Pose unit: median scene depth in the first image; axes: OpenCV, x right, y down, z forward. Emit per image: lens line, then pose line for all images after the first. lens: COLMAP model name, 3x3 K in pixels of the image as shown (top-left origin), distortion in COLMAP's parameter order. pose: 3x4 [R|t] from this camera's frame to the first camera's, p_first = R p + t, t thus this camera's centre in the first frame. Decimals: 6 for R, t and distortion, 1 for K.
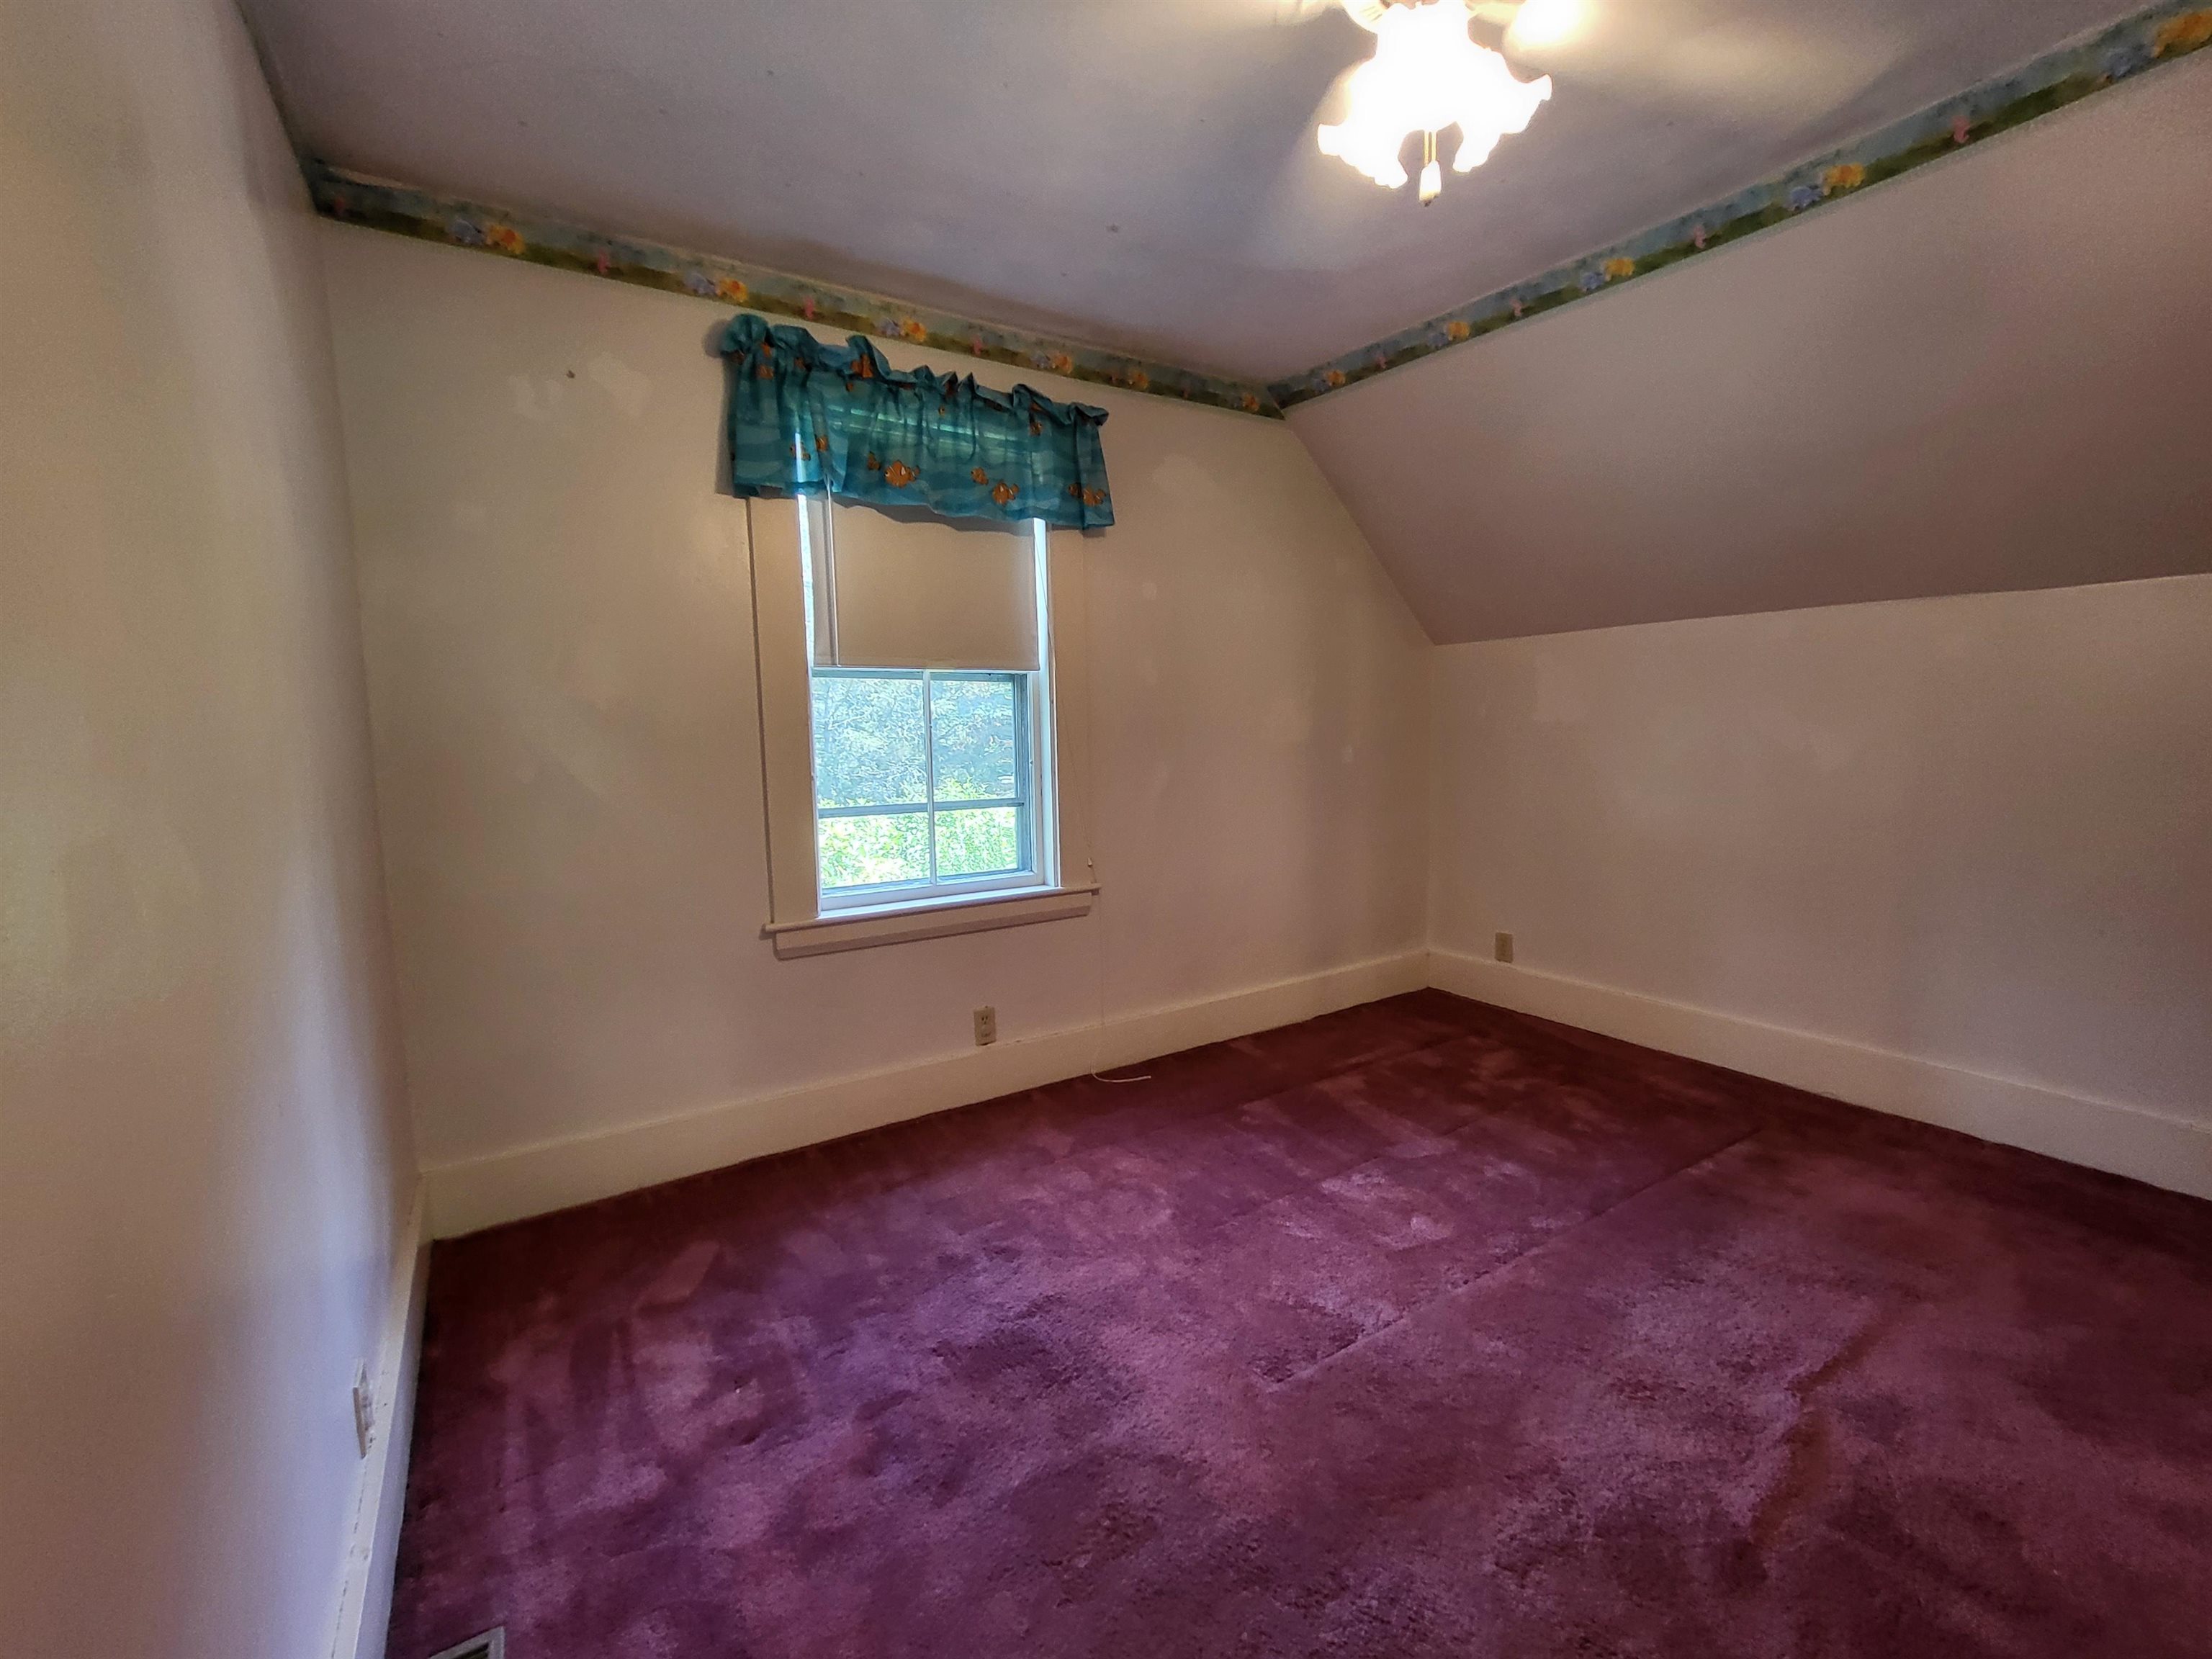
lens RADIAL K [[929.0, 0, 1106.0], [0, 929.0, 829.5], [0, 0, 1]] dist [0.001491, 0.000098]
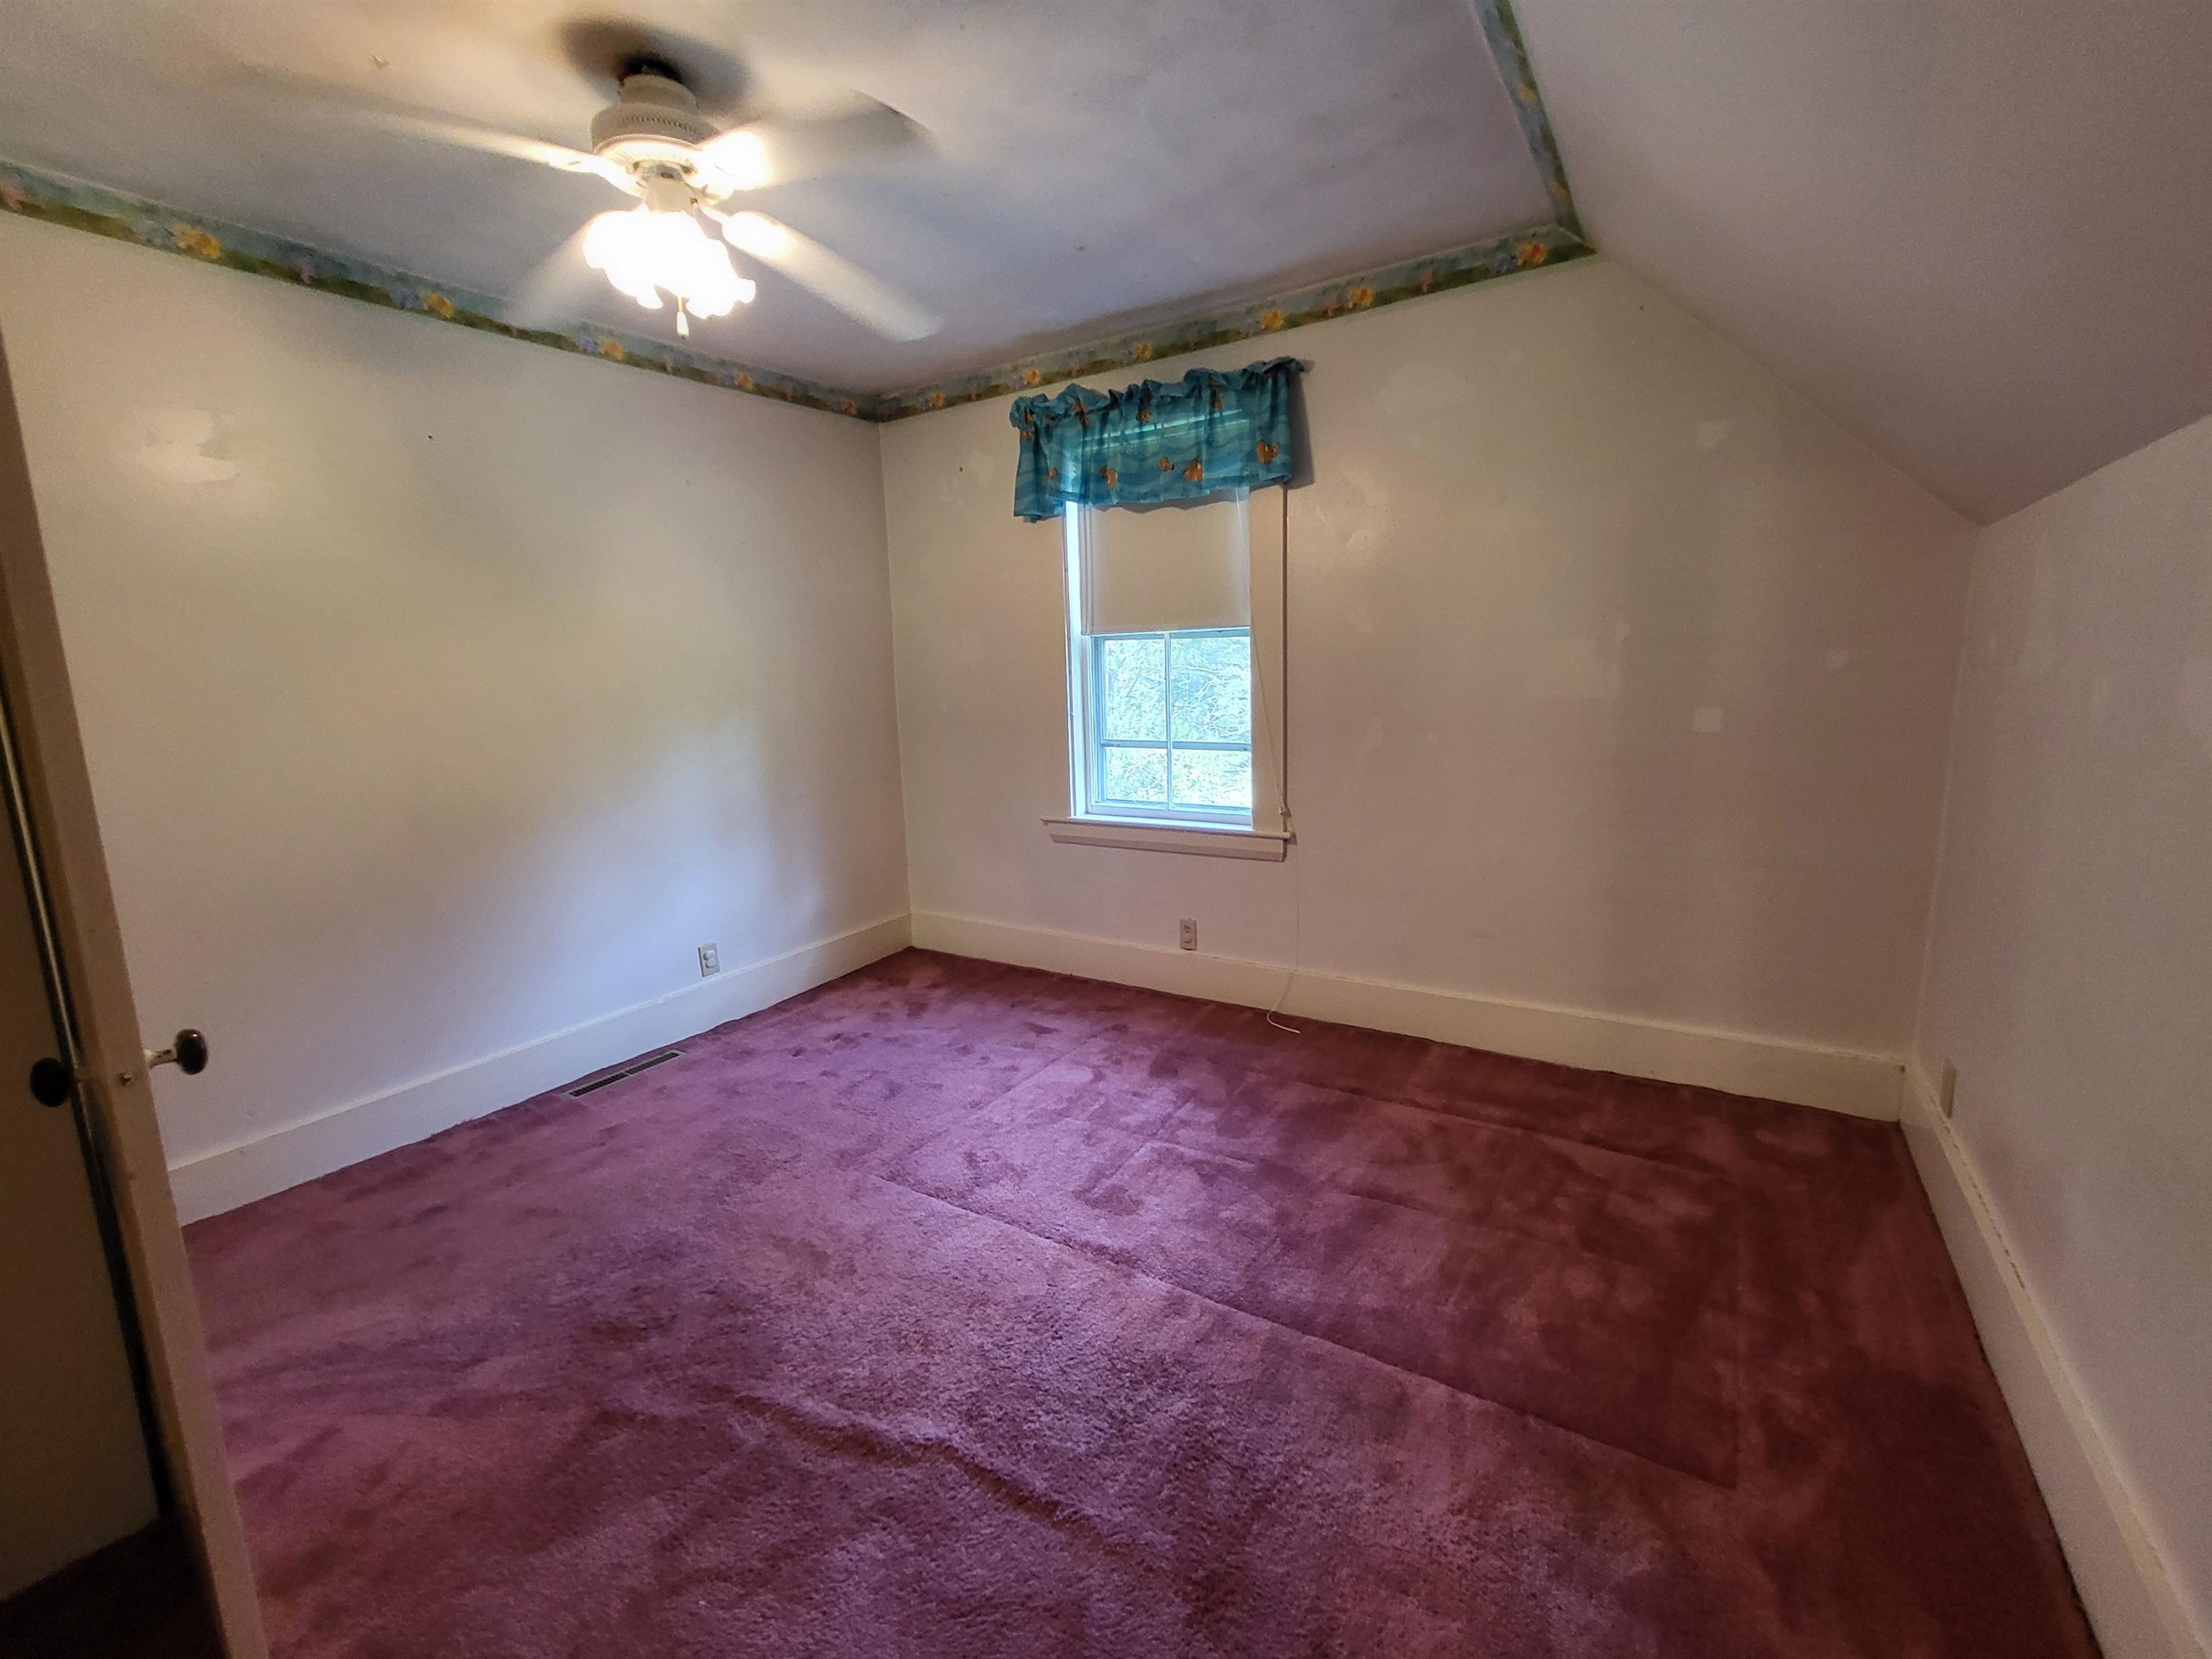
lens RADIAL K [[870.9, 0, 1106.0], [0, 870.9, 829.5], [0, 0, 1]] dist [0.000023, 0.000405]
pose [[0.447009, 0.152438, -0.881445, 0.841581], [-0.091384, 0.988000, 0.124522, -0.052283], [0.889849, 0.024887, 0.455575, 0.433458]]
